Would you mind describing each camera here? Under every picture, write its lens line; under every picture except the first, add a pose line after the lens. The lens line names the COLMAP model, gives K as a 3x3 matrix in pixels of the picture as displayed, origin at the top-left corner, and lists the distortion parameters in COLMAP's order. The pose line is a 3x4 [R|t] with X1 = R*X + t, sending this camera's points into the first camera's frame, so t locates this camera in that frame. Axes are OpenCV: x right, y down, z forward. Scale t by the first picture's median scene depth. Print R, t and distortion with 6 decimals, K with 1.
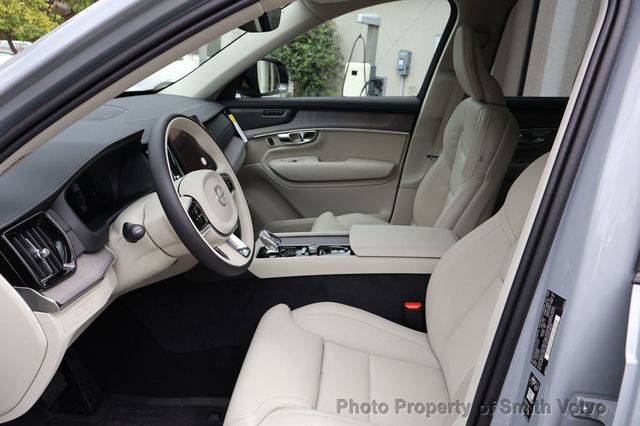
lens RADIAL K [[546.1, 0, 316.9], [0, 546.1, 211.7], [0, 0, 1]] dist [-0.005568, -0.002406]
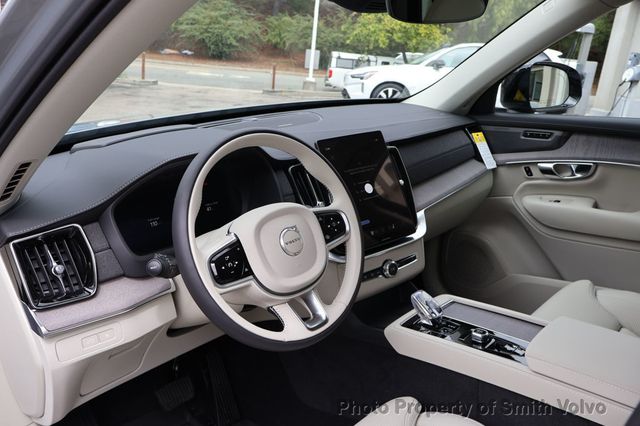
lens RADIAL K [[530.0, 0, 318.7], [0, 530.0, 208.9], [0, 0, 1]] dist [0.008847, -0.001595]
pose [[0.769478, 0.162619, -0.617623, 0.231587], [-0.172790, 0.983984, 0.043806, -0.087146], [0.614855, 0.073011, 0.785253, 0.359045]]
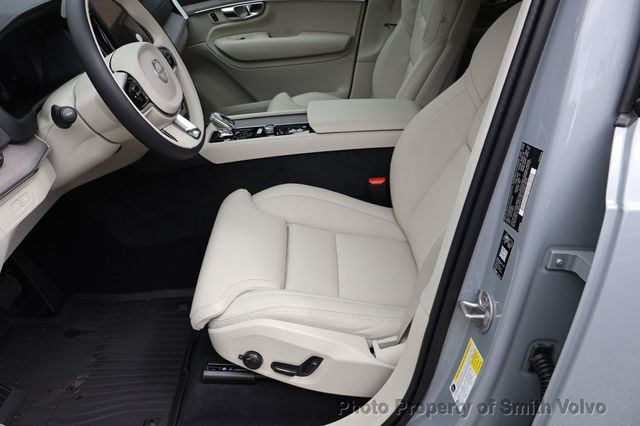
lens RADIAL K [[546.1, 0, 319.9], [0, 546.1, 217.2], [0, 0, 1]] dist [-0.005568, -0.002406]
pose [[0.994622, -0.075588, 0.070808, 0.001360], [0.059460, 0.976492, 0.207192, 0.027412], [-0.084805, -0.201868, 0.975734, 0.047807]]
